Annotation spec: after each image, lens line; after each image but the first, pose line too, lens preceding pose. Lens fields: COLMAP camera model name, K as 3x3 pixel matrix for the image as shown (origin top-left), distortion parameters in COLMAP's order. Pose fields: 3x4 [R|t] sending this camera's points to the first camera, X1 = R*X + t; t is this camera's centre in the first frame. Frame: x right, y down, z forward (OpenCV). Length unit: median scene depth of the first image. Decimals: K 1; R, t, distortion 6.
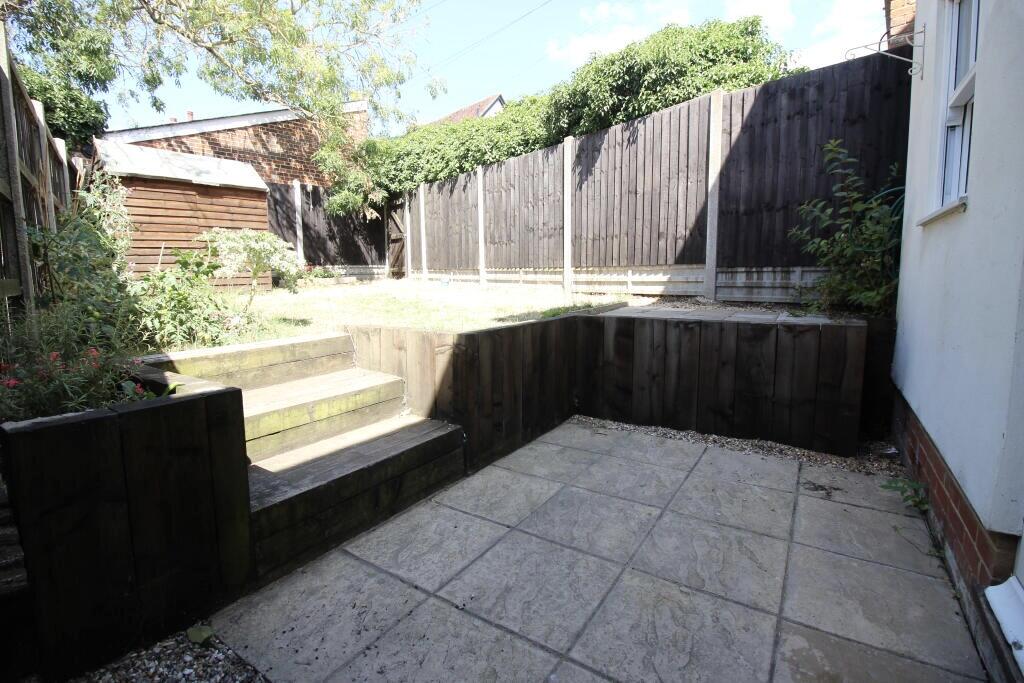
lens RADIAL K [[471.9, 0, 510.9], [0, 471.9, 335.6], [0, 0, 1]] dist [-0.000180, -0.012363]
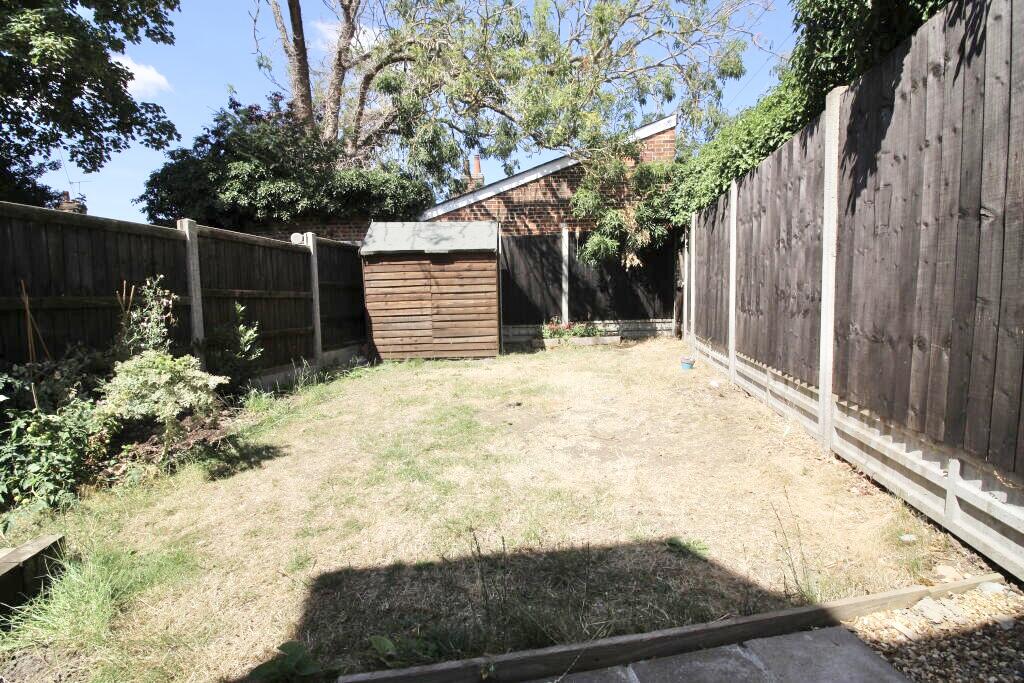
lens RADIAL K [[471.9, 0, 510.9], [0, 471.9, 335.6], [0, 0, 1]] dist [-0.000180, -0.012363]
pose [[0.658727, 0.057043, -0.750217, 0.193271], [-0.087191, 0.996191, -0.000812, -0.131478], [0.747313, 0.065947, 0.661192, 0.386965]]
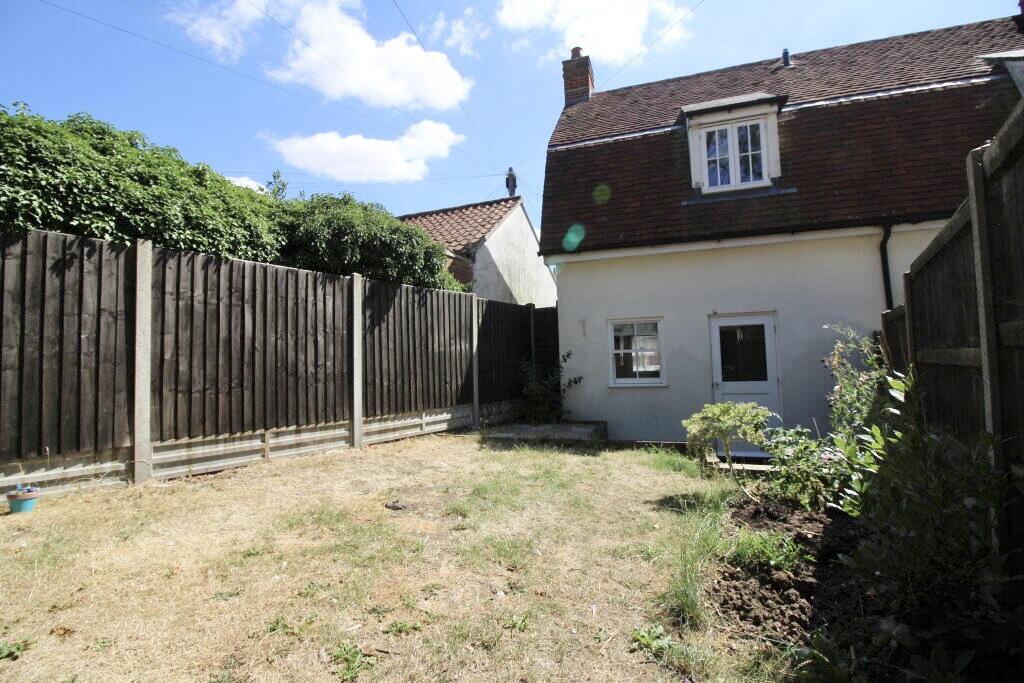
lens RADIAL K [[471.9, 0, 510.9], [0, 471.9, 335.6], [0, 0, 1]] dist [-0.000180, -0.012363]
pose [[-0.258887, 0.065752, 0.963667, -0.609777], [0.149535, 0.988380, -0.027266, -0.176021], [-0.954262, 0.137043, -0.265711, 0.728054]]
